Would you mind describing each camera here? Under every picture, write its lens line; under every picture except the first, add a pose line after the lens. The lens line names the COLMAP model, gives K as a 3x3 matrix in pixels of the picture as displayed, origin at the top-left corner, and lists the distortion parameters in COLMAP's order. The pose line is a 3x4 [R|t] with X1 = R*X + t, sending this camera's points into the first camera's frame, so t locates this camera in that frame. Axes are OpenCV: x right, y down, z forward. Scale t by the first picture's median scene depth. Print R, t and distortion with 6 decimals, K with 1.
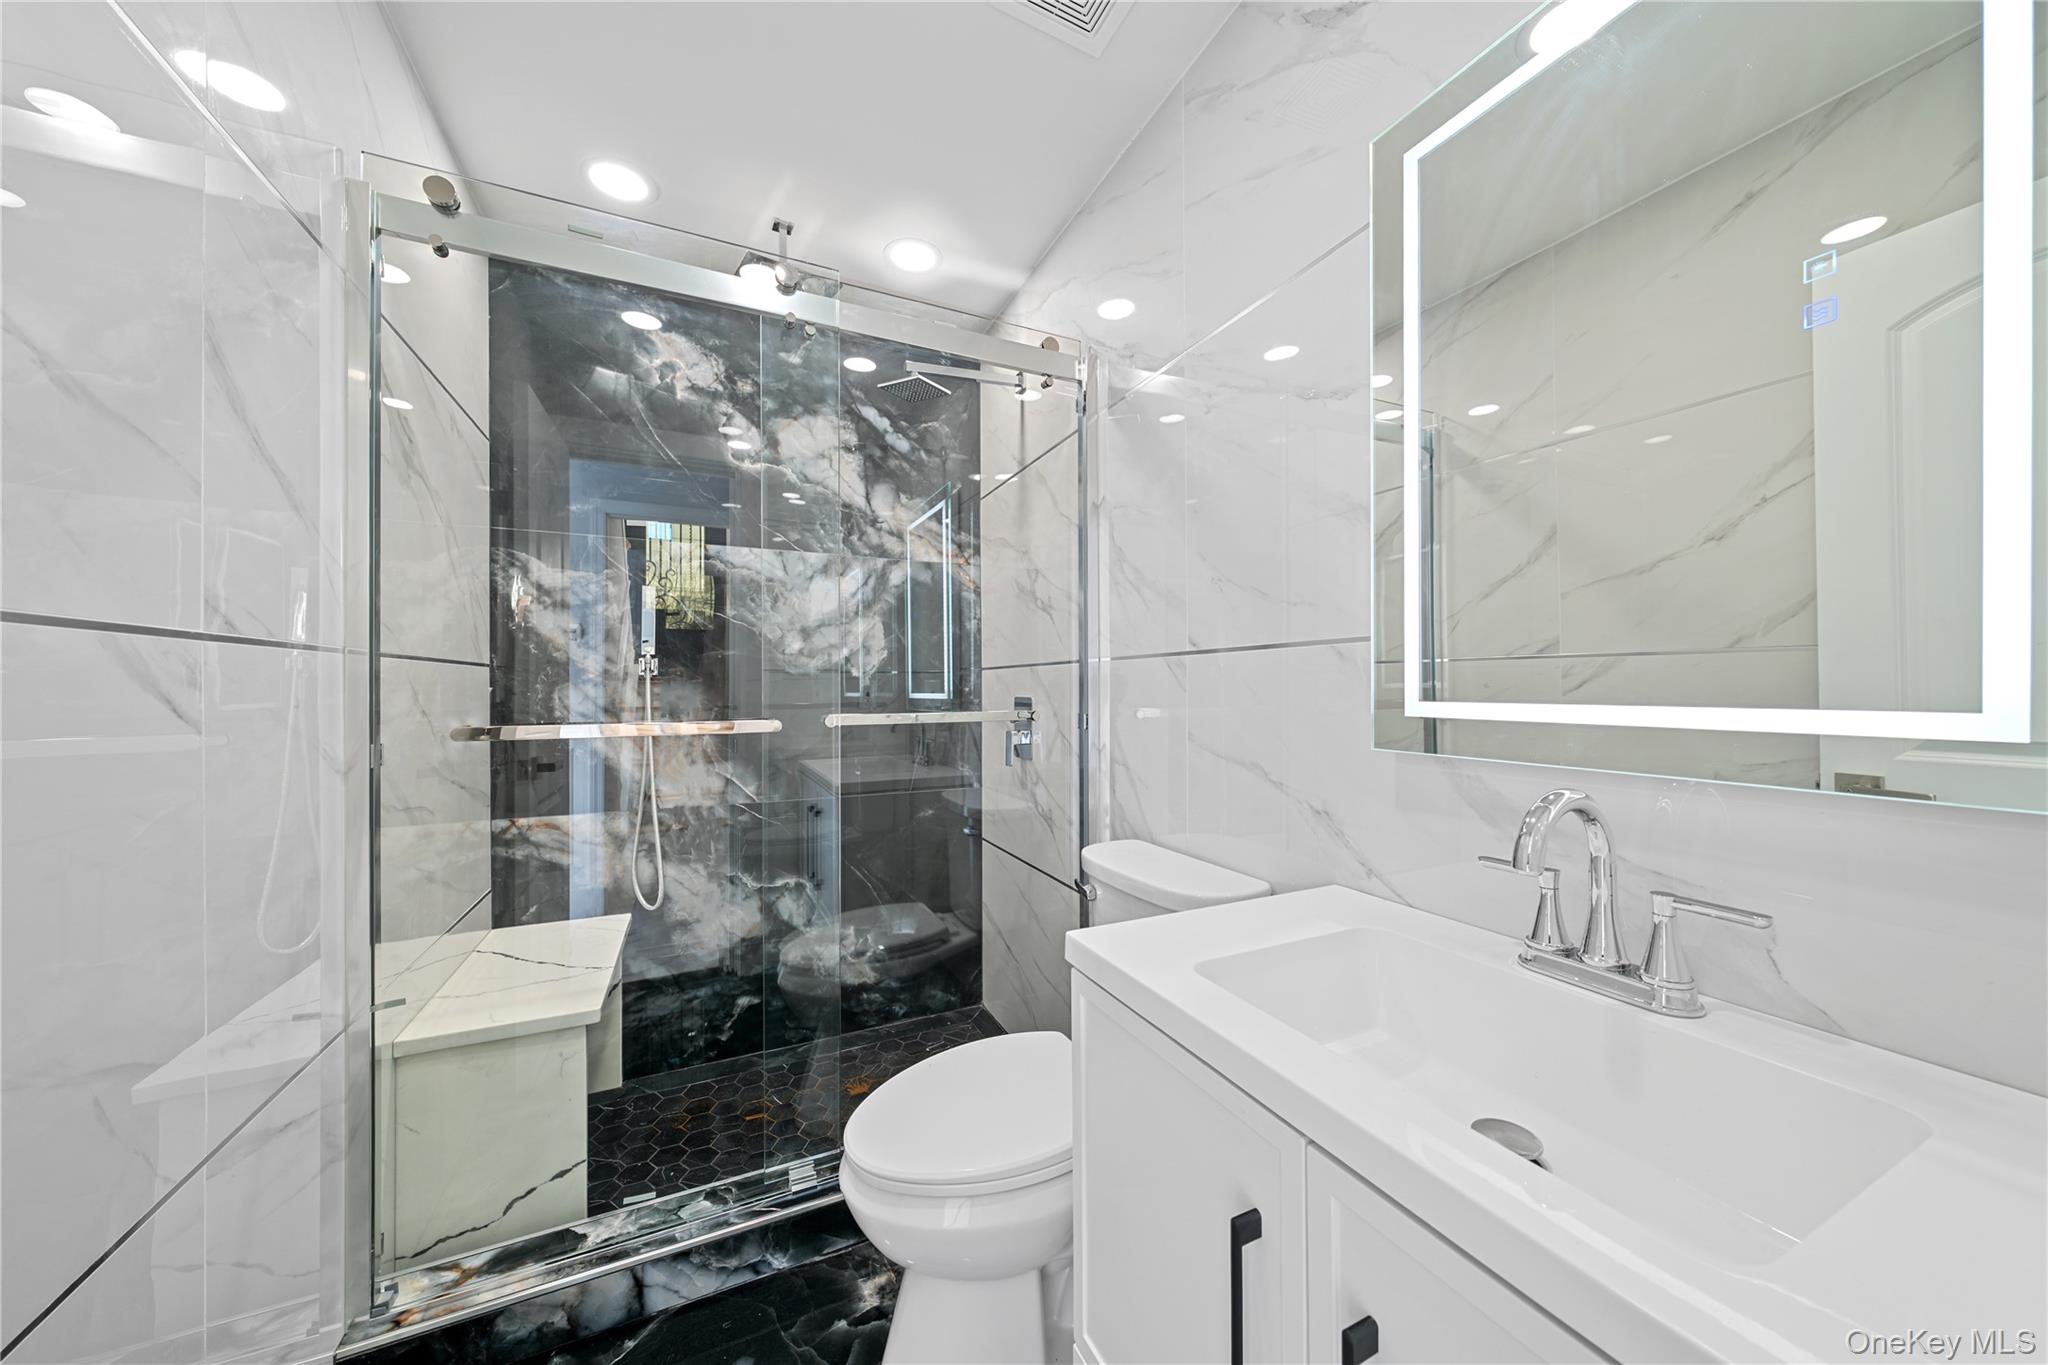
lens RADIAL K [[697.6, 0, 1029.7], [0, 697.6, 690.7], [0, 0, 1]] dist [-0.000339, 0.000009]
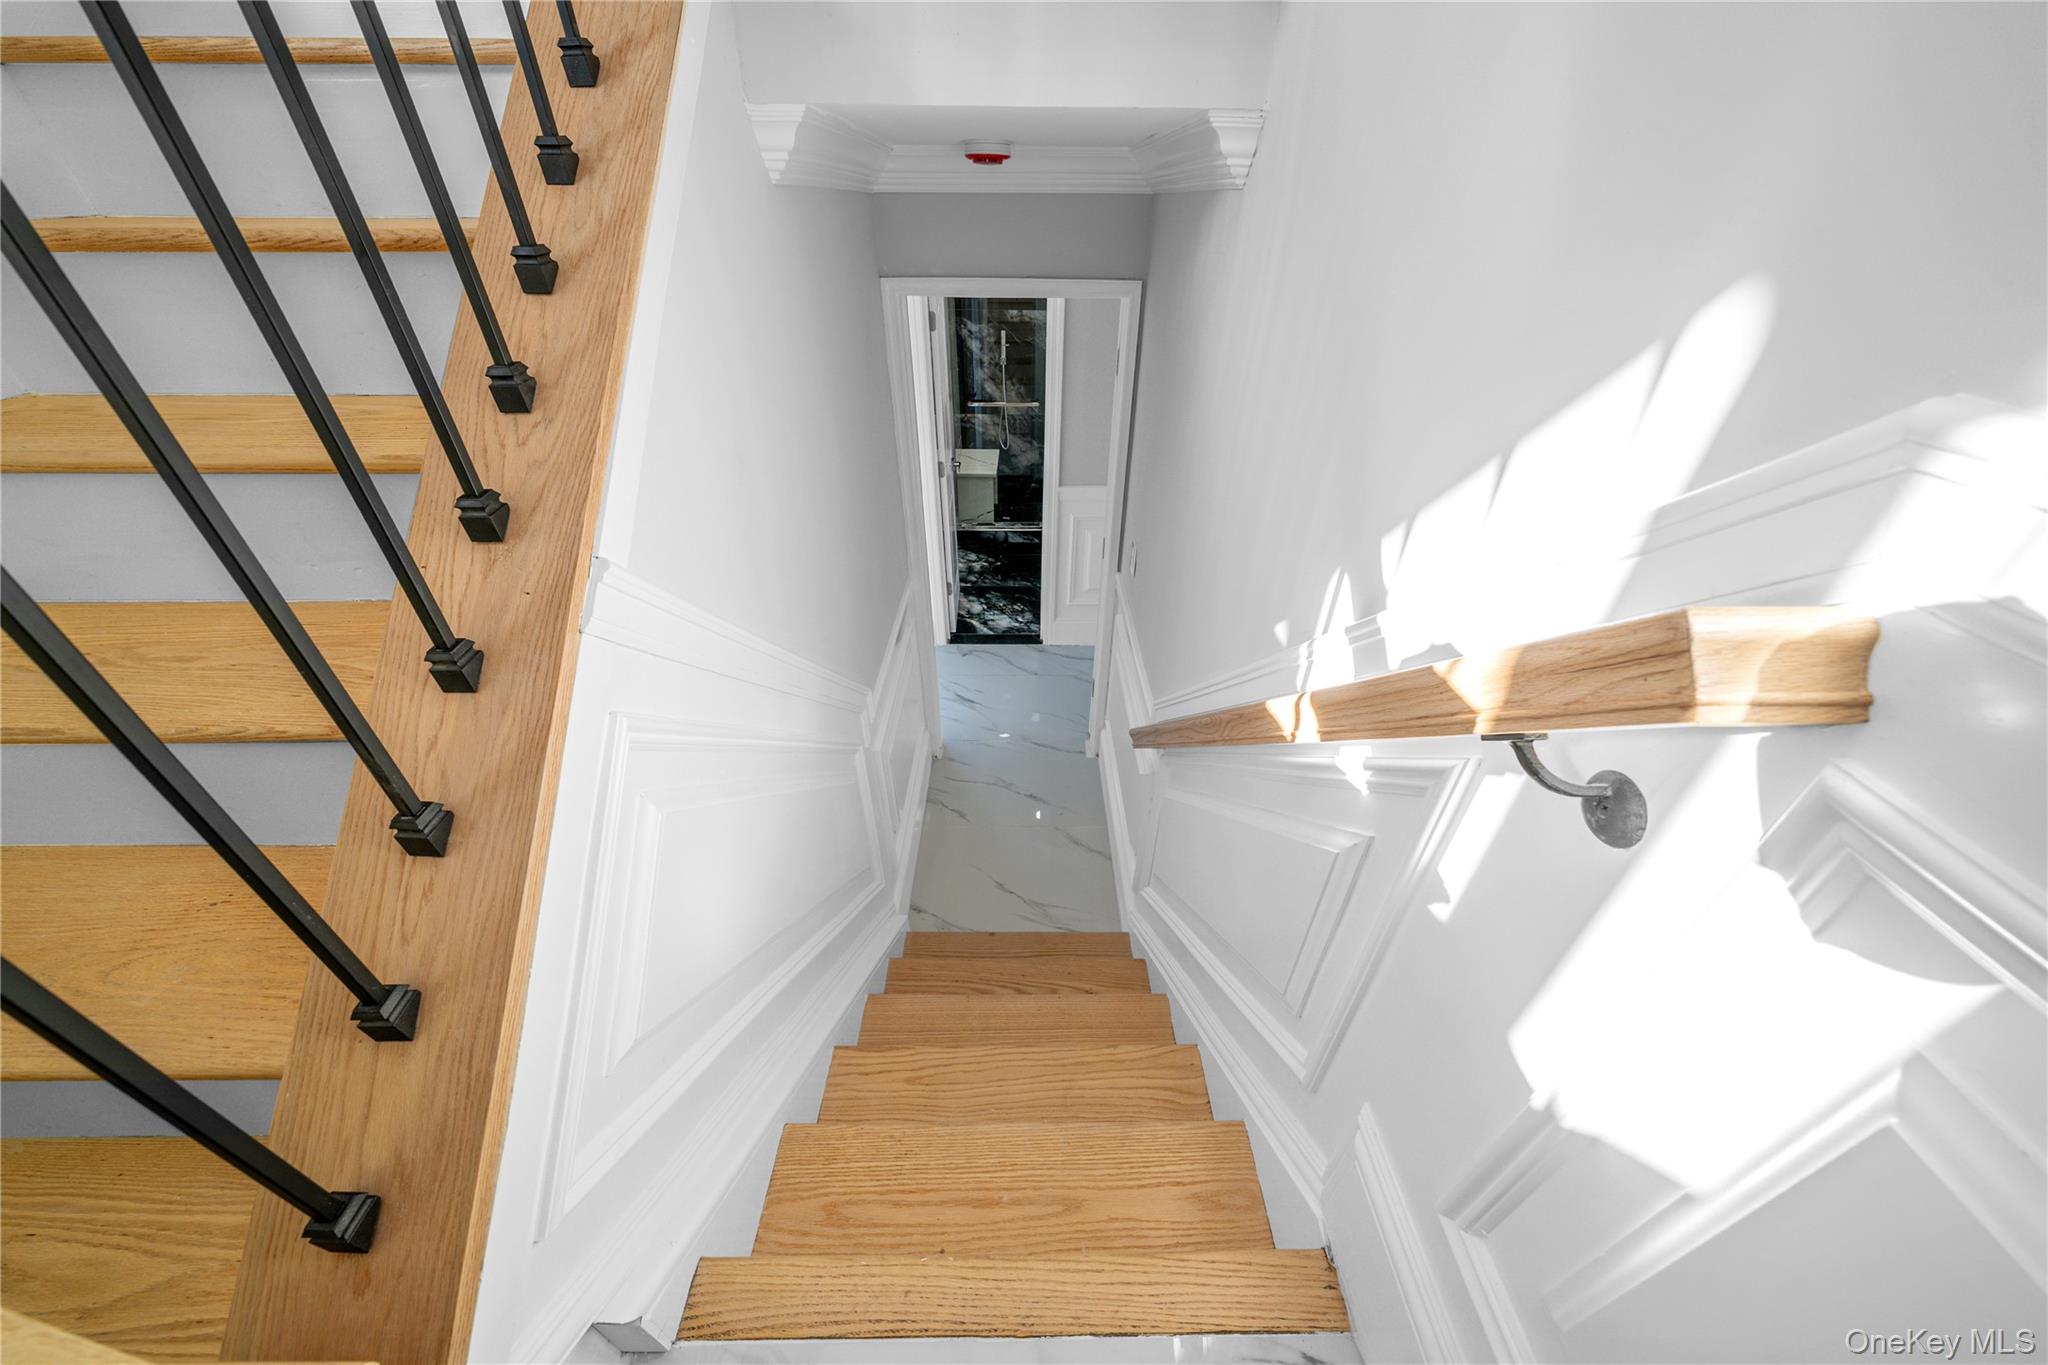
lens RADIAL K [[697.6, 0, 1021.5], [0, 697.6, 680.2], [0, 0, 1]] dist [-0.000339, 0.000009]
pose [[0.904420, 0.251364, -0.344733, 0.902173], [-0.008381, 0.818323, 0.574697, -0.667596], [0.426561, -0.516878, 0.742214, -1.910837]]
